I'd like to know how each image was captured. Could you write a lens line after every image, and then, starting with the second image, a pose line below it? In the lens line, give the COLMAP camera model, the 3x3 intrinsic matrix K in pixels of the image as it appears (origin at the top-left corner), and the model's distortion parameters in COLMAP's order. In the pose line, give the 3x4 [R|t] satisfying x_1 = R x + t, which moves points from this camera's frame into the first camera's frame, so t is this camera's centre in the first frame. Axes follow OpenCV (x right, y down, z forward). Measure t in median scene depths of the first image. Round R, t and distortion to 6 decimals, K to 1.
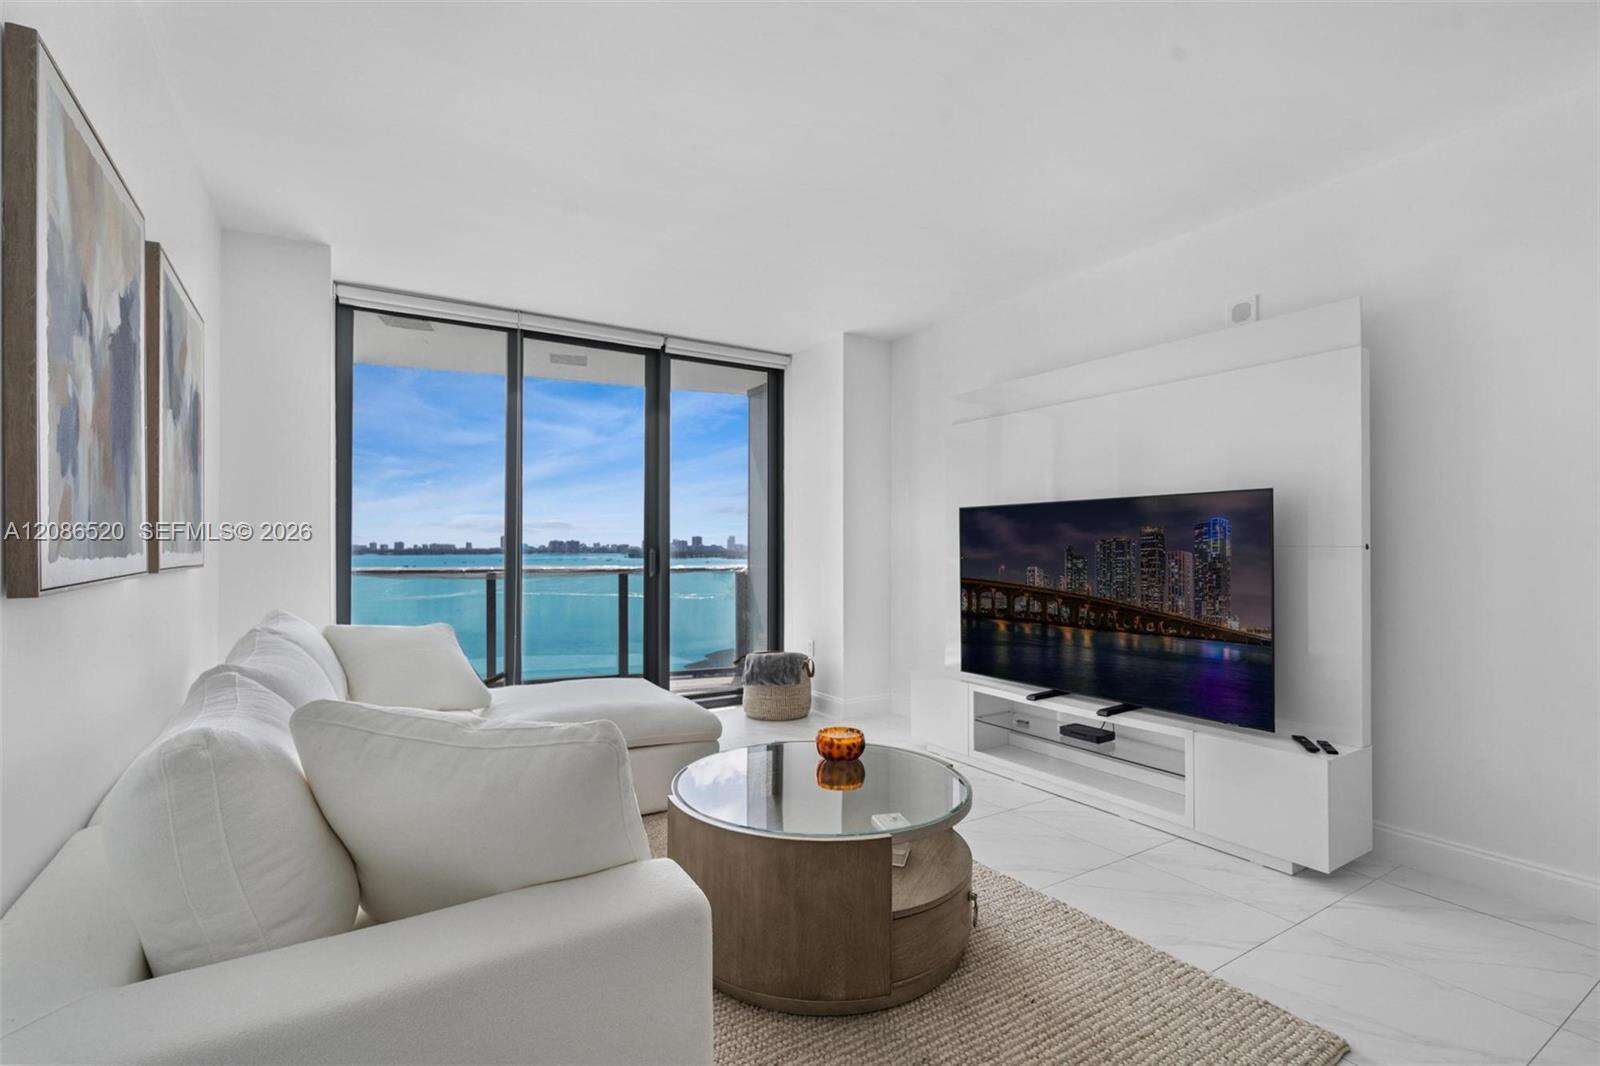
lens RADIAL K [[725.9, 0, 774.5], [0, 725.9, 537.5], [0, 0, 1]] dist [0.003879, -0.000257]
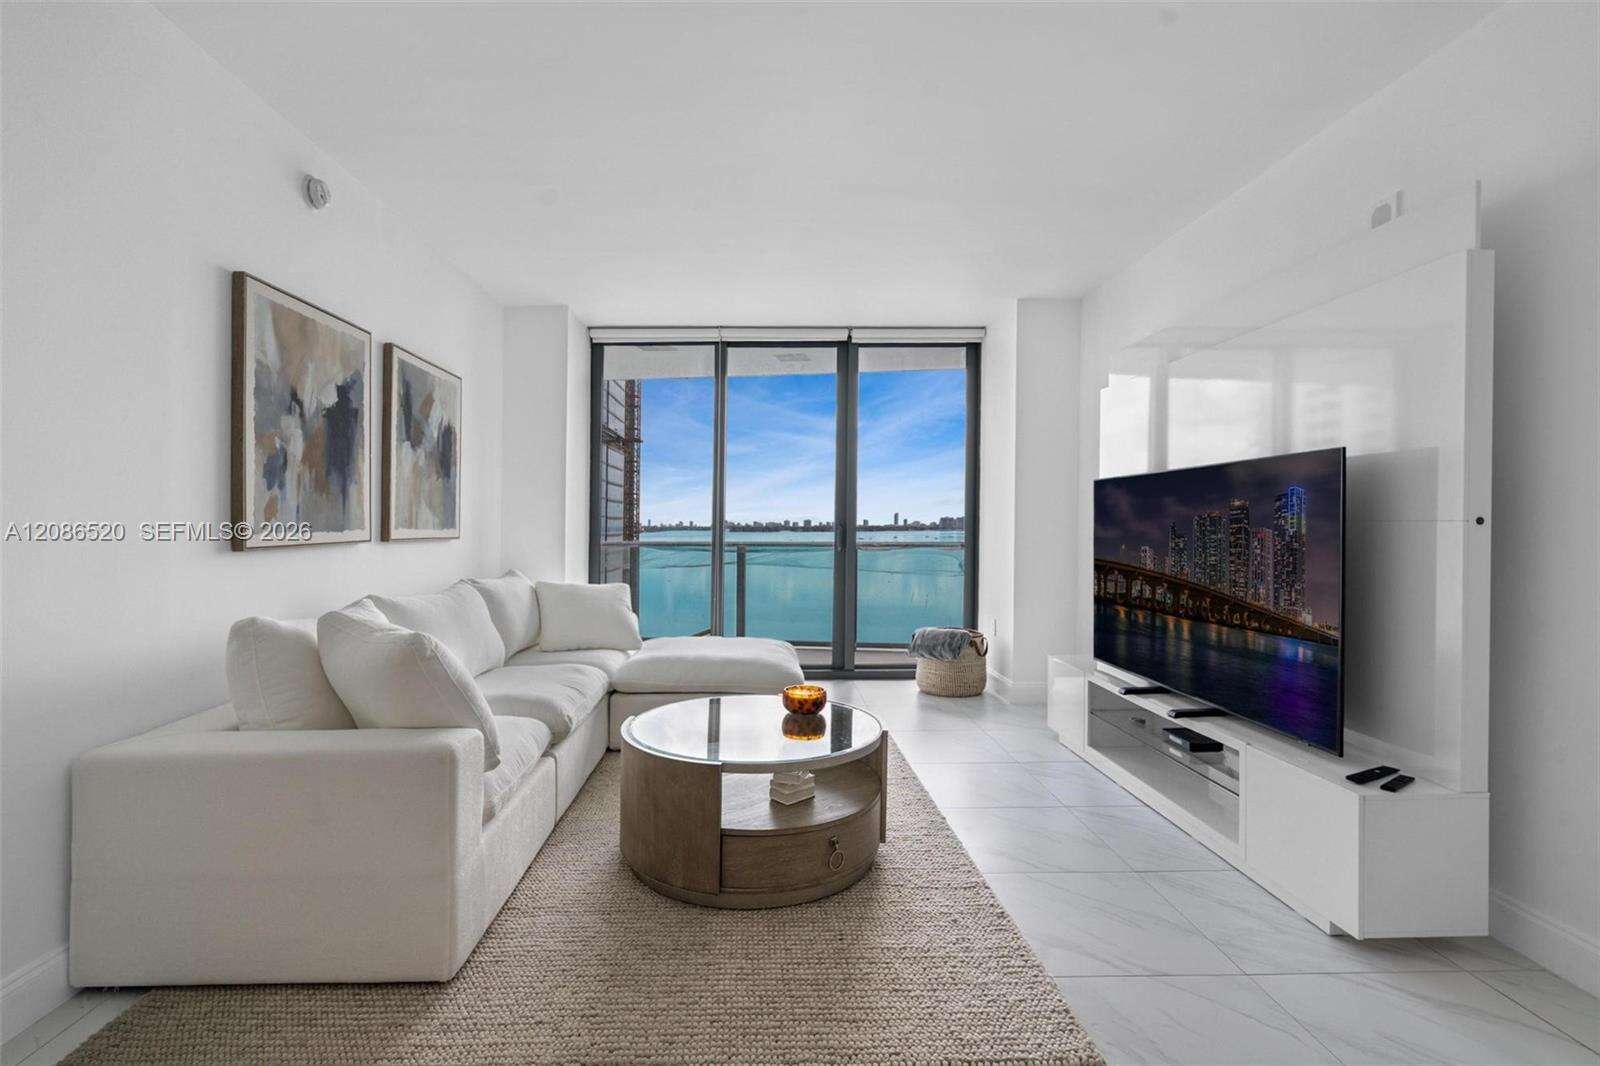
lens RADIAL K [[743.3, 0, 763.6], [0, 743.3, 510.9], [0, 0, 1]] dist [0.000555, 0.000465]
pose [[0.858674, -0.012582, -0.512367, 0.477172], [0.010419, 0.999921, -0.007094, -0.000492], [0.512415, 0.000752, 0.858737, -0.012546]]
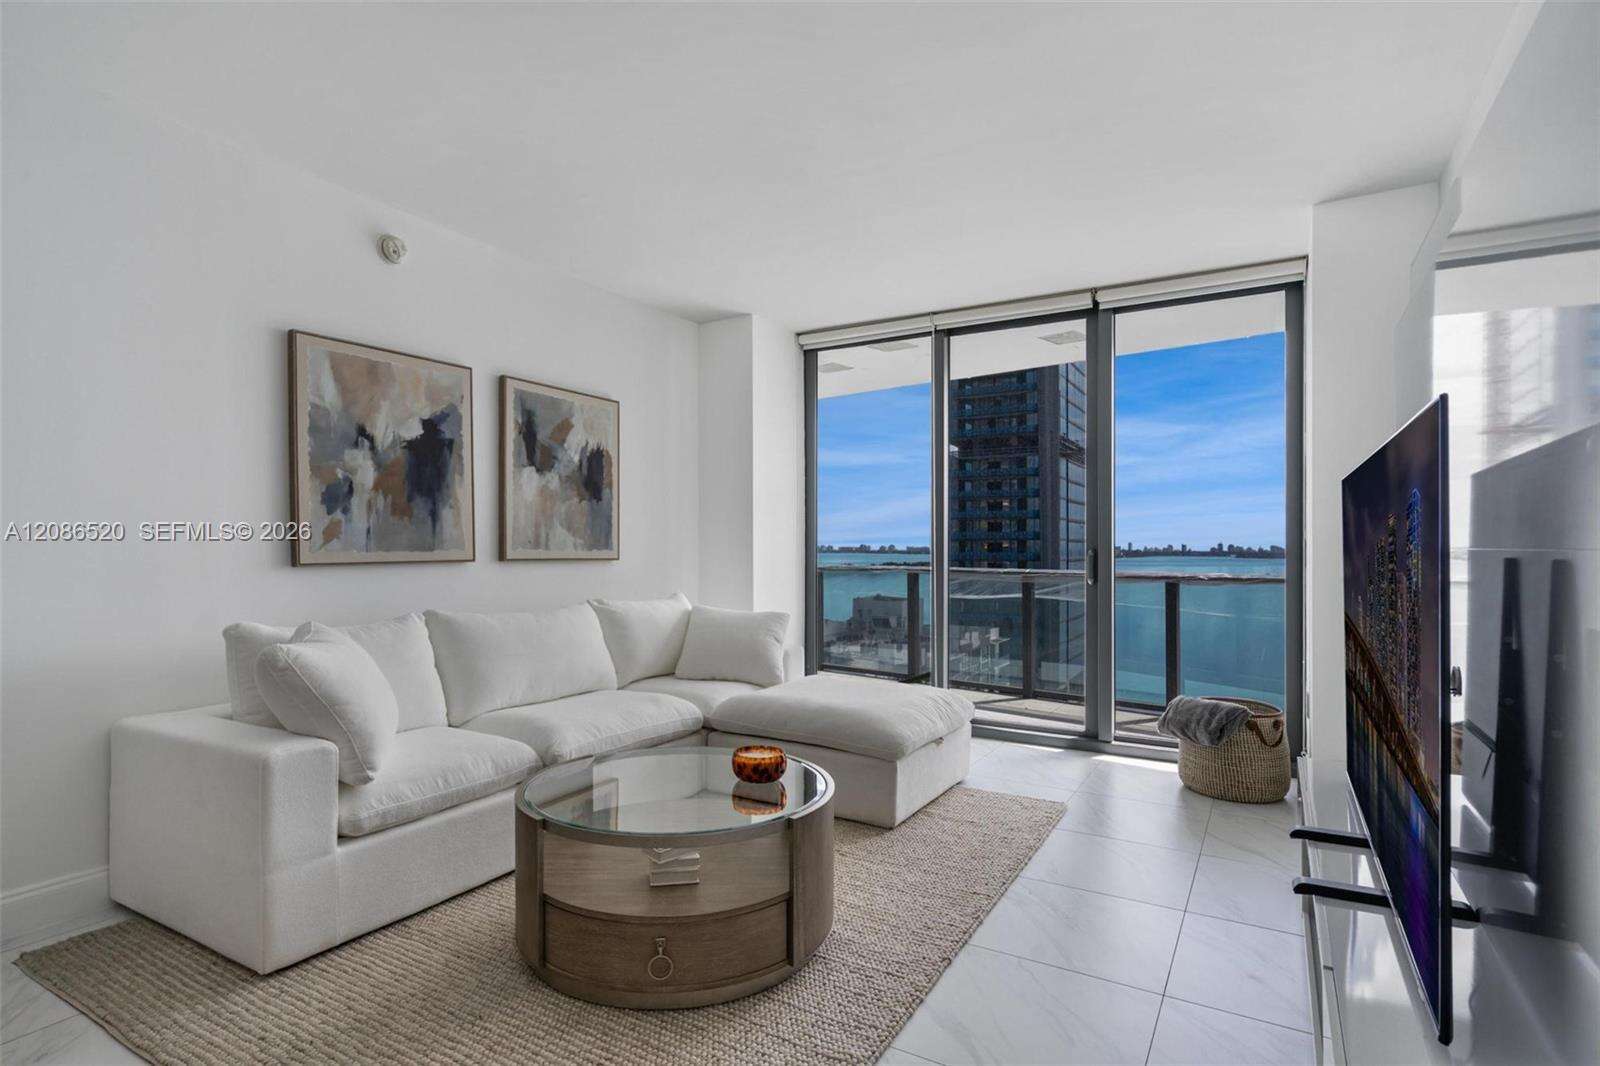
lens RADIAL K [[804.6, 0, 800.0], [0, 804.6, 533.0], [0, 0, 1]] dist [0.002213, 0.000256]
pose [[0.469884, -0.013636, -0.882623, 0.775383], [0.007294, 0.999907, -0.011566, 0.004712], [0.882698, -0.001003, 0.469940, 0.454173]]
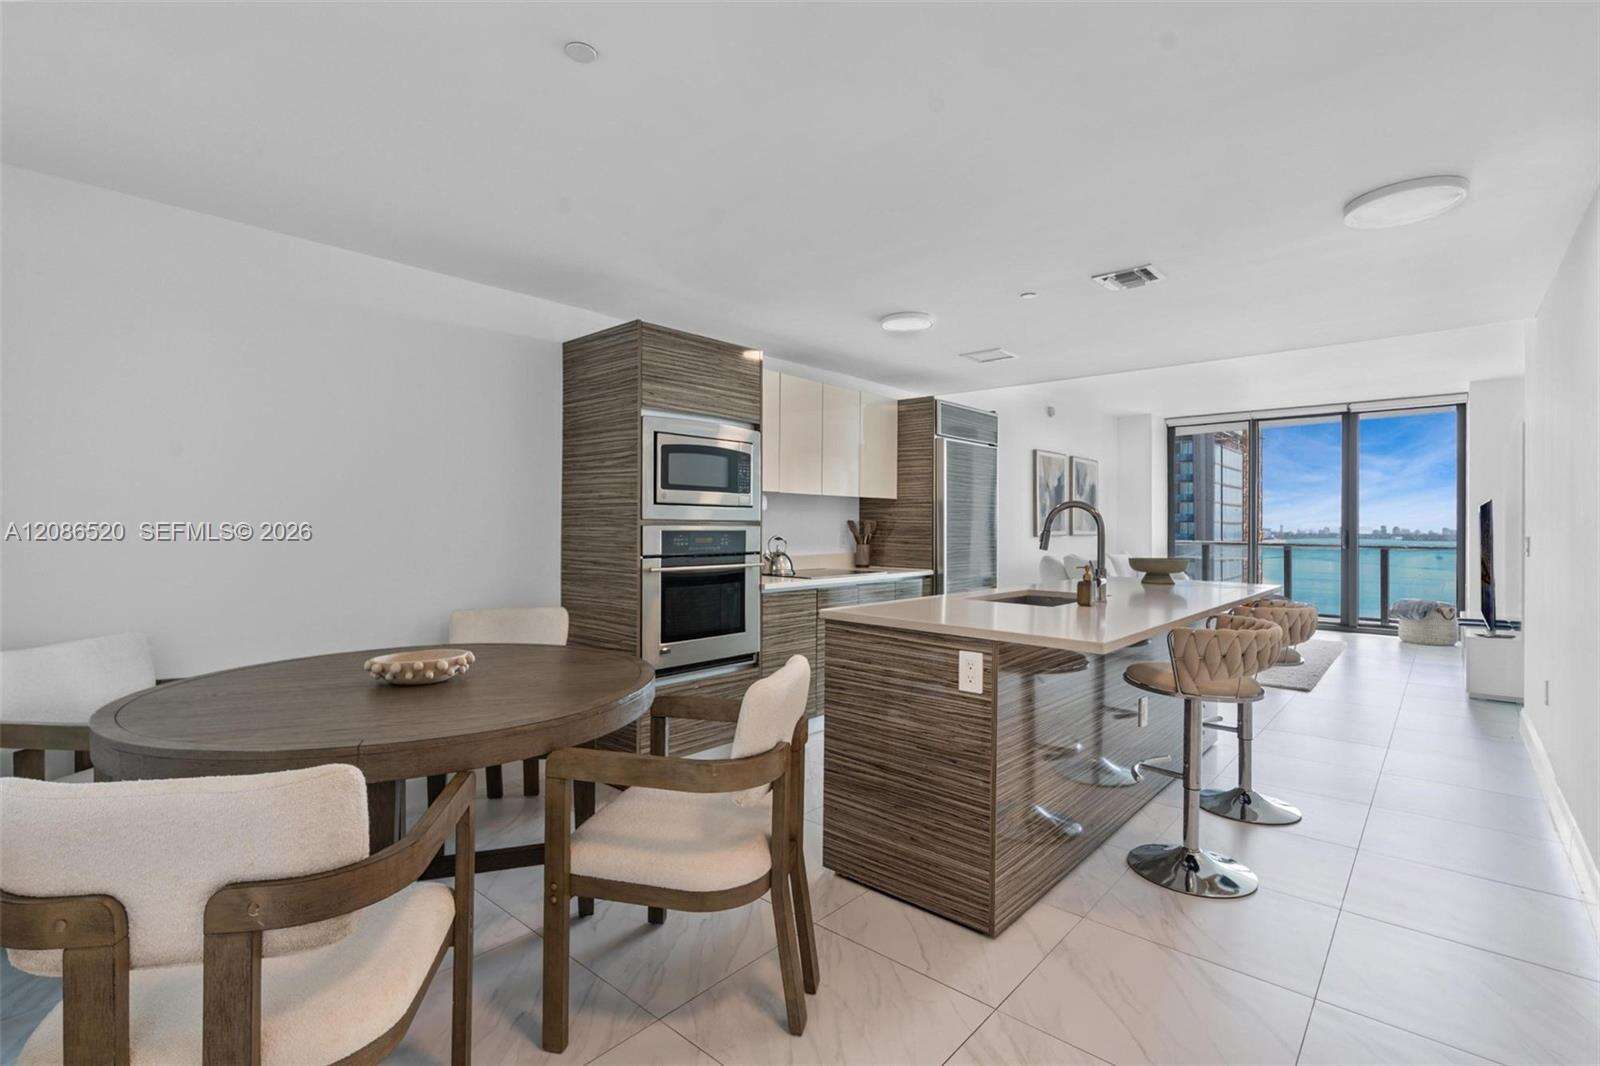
lens RADIAL K [[736.7, 0, 803.1], [0, 736.7, 519.3], [0, 0, 1]] dist [0.002043, -0.000154]
pose [[0.298940, -0.009854, -0.954221, 1.716429], [0.006673, 0.999944, -0.008235, -0.012905], [0.954248, -0.003906, 0.298989, -1.094565]]
